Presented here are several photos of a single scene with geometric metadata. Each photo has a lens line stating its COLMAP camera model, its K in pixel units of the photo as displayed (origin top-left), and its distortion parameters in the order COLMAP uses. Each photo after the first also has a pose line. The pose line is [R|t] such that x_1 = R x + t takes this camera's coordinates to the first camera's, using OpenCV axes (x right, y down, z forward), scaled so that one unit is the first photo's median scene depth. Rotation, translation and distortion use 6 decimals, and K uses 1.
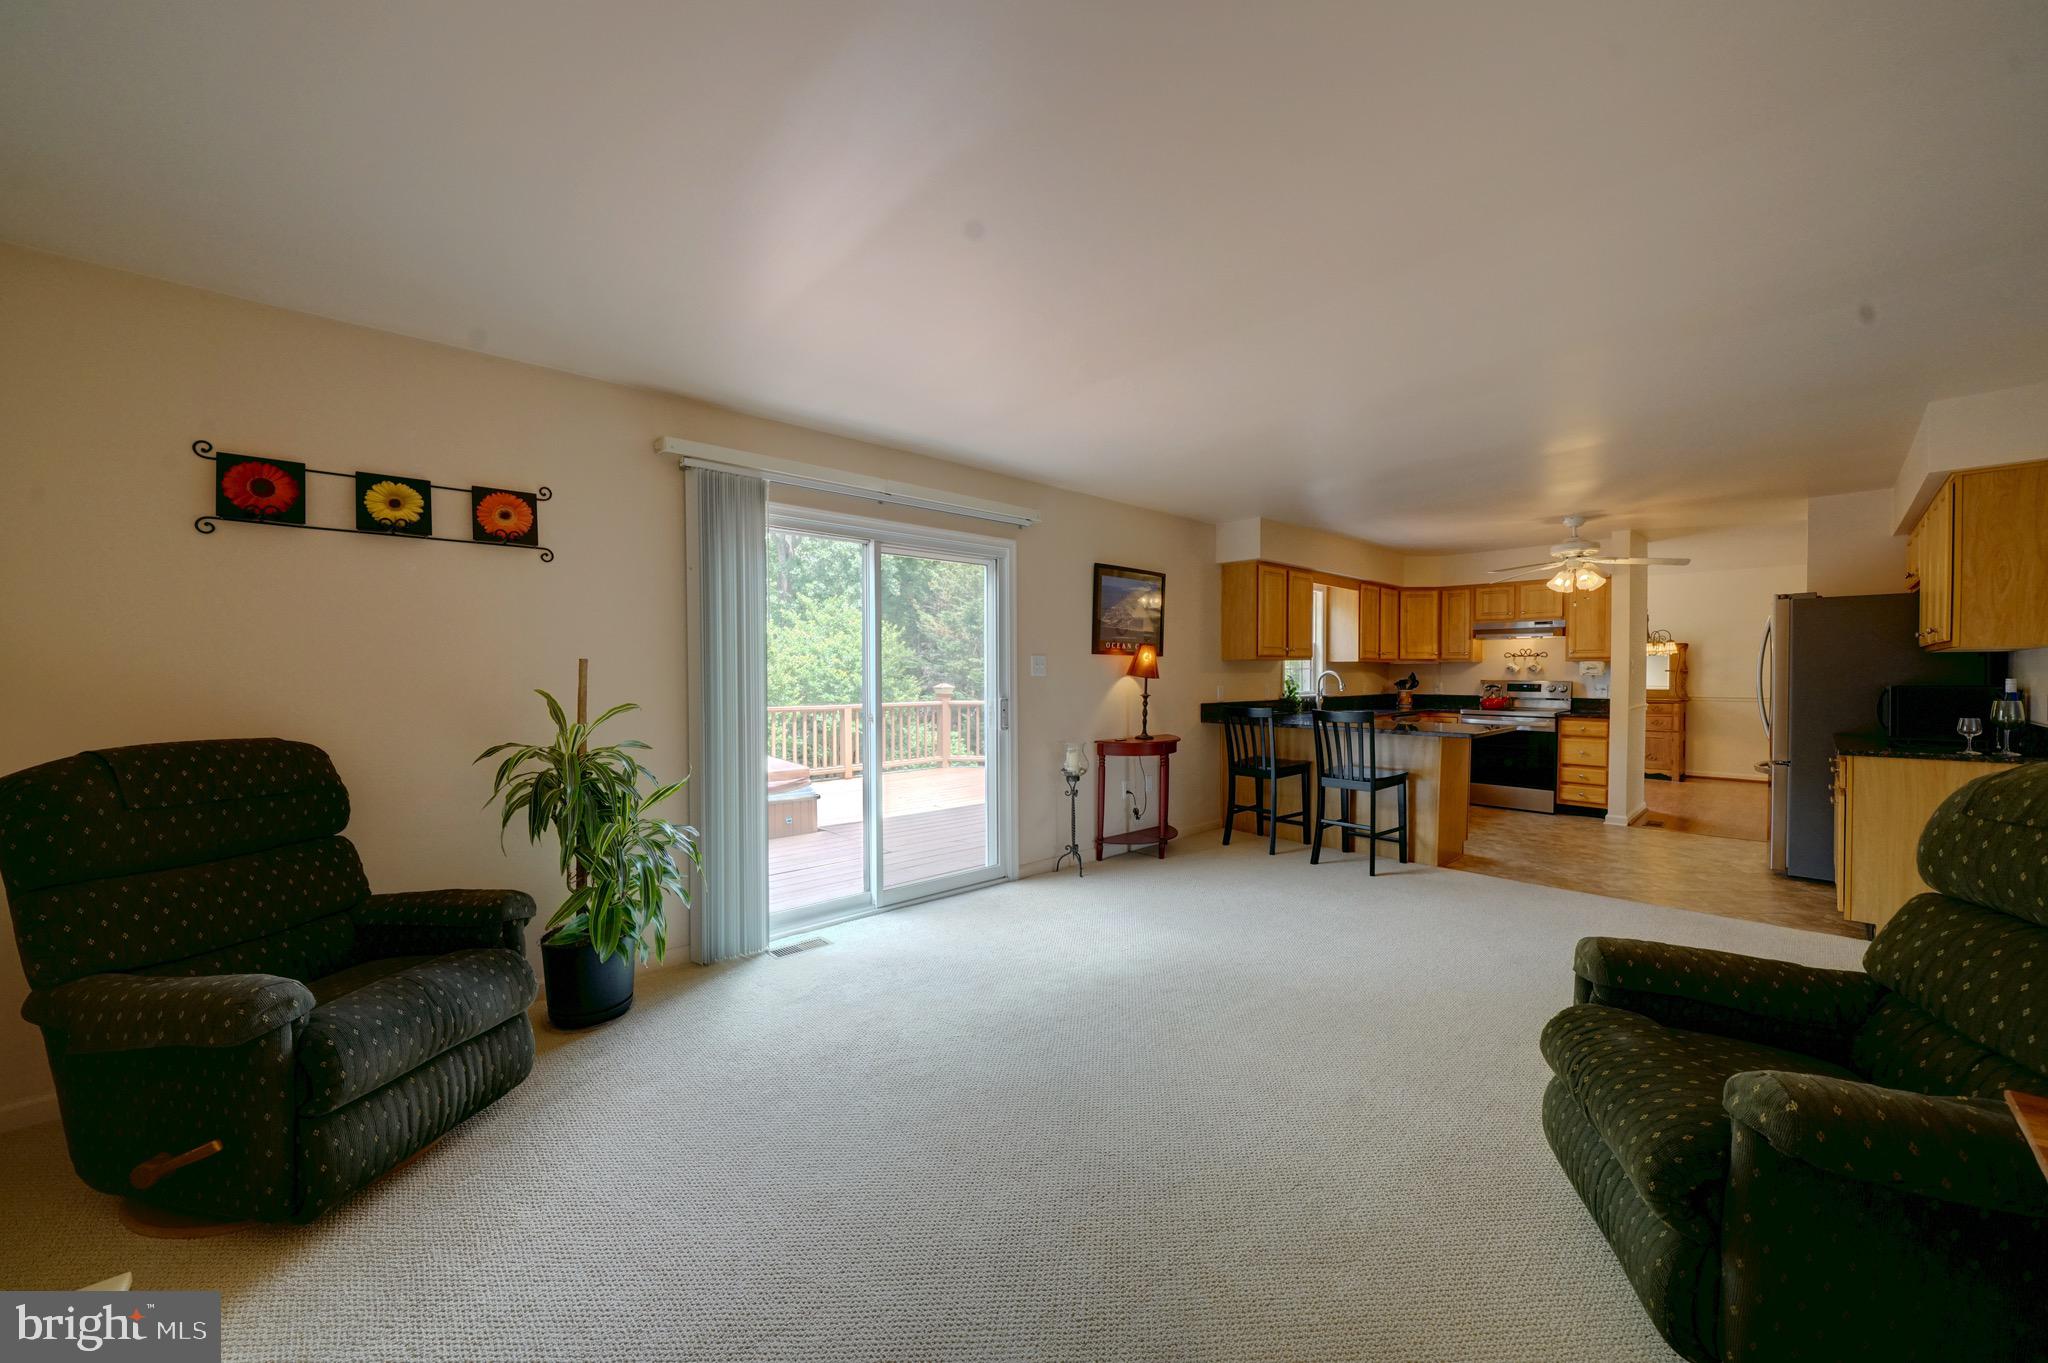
lens RADIAL K [[769.5, 0, 1015.3], [0, 769.5, 686.5], [0, 0, 1]] dist [-0.008185, 0.001089]
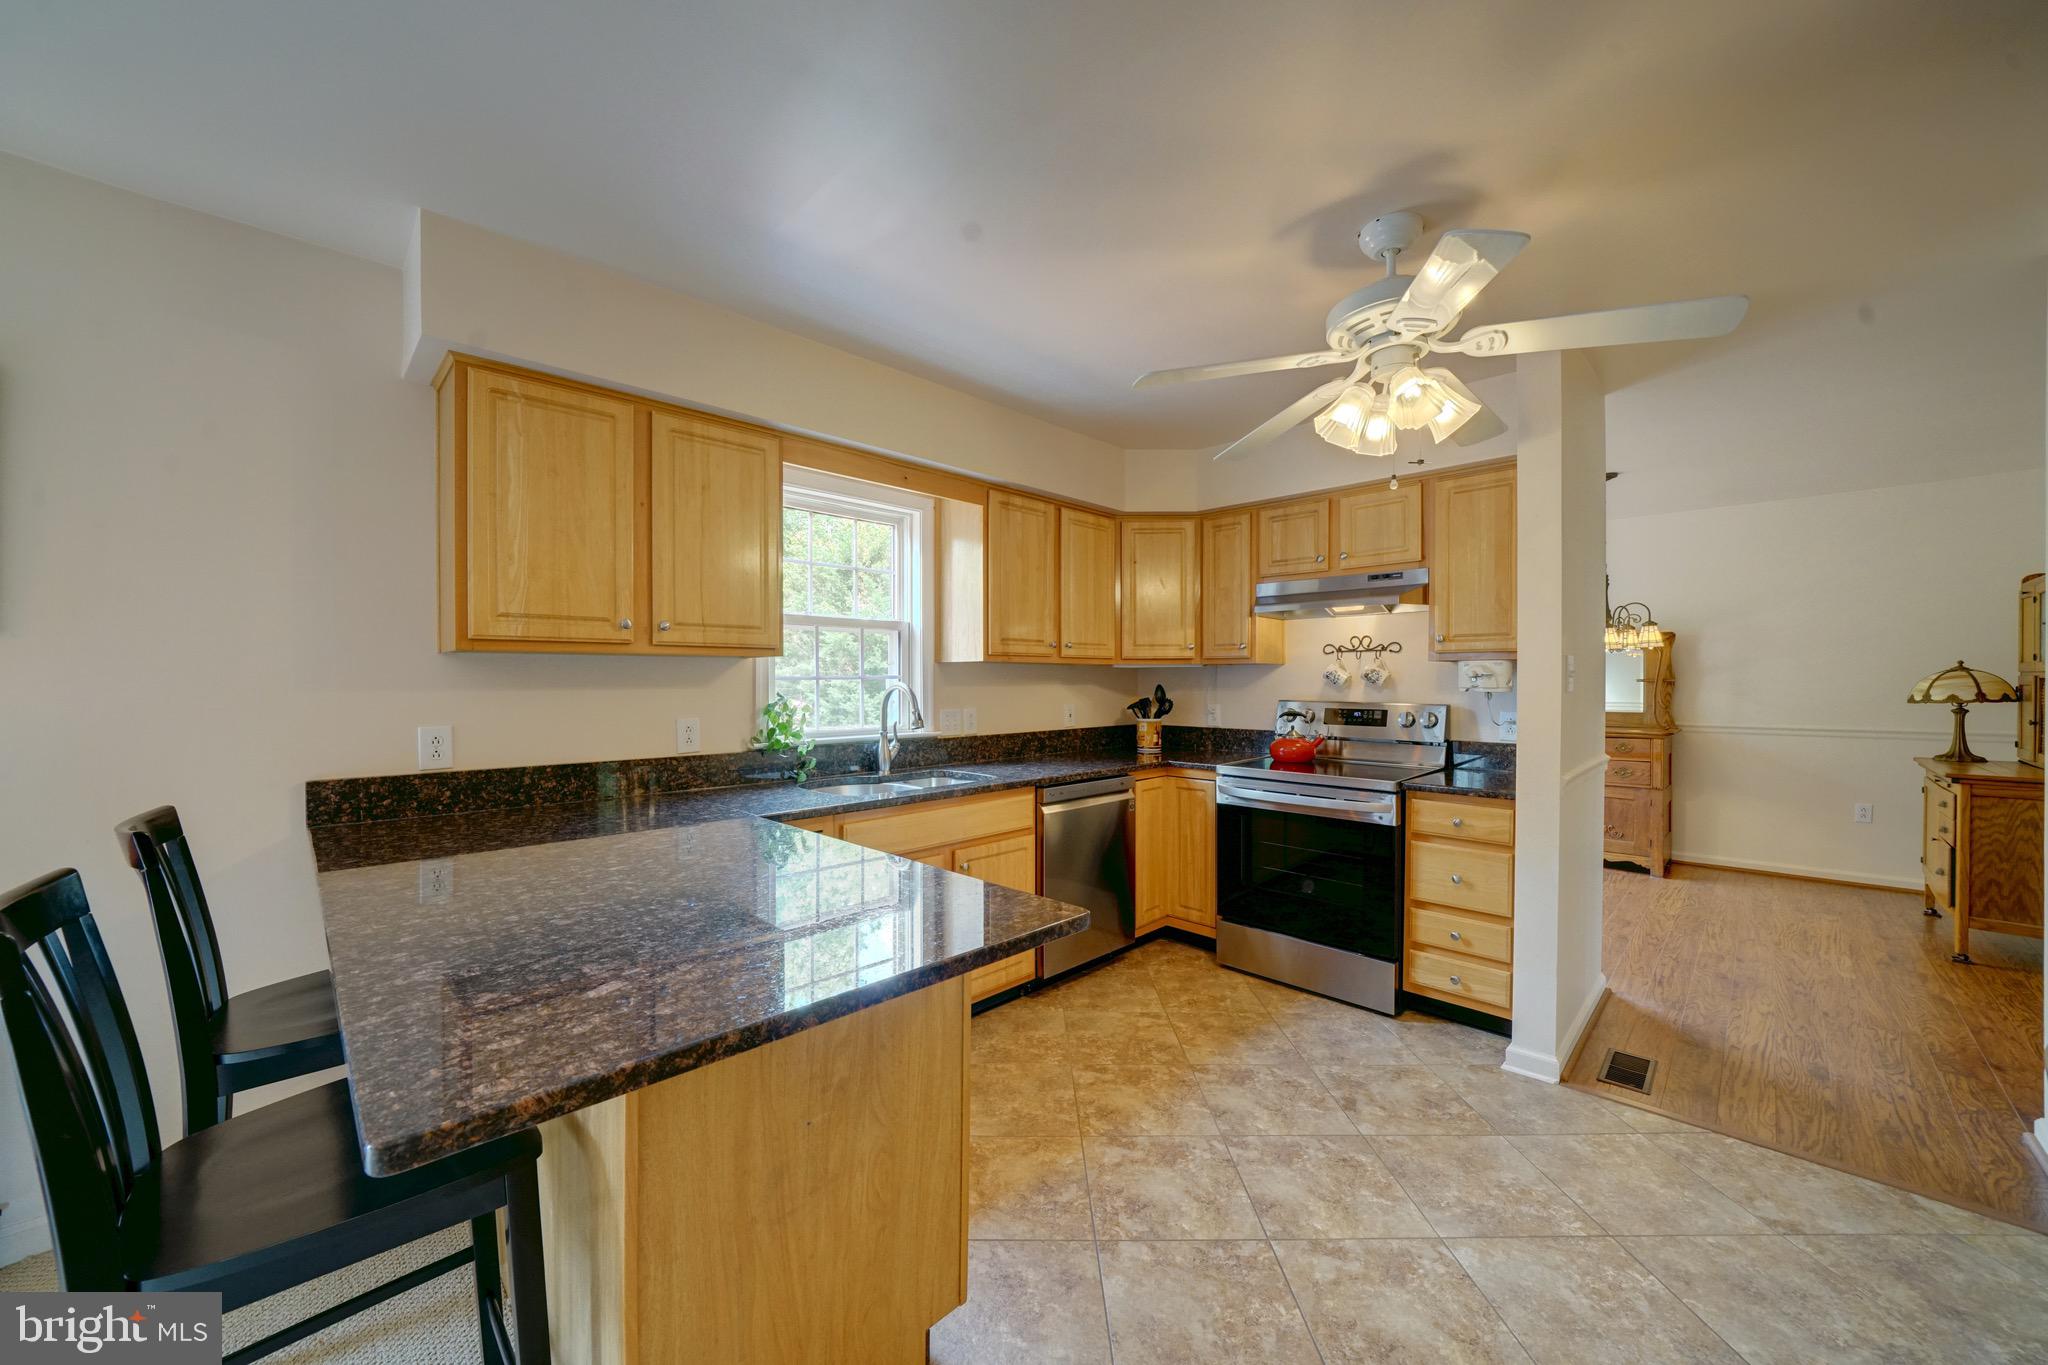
lens RADIAL K [[769.5, 0, 1020.2], [0, 769.5, 689.5], [0, 0, 1]] dist [-0.008185, 0.001089]
pose [[0.999348, -0.001007, 0.036088, 0.432835], [0.001263, 0.999974, -0.007083, -0.012115], [-0.036080, 0.007124, 0.999324, 0.523715]]
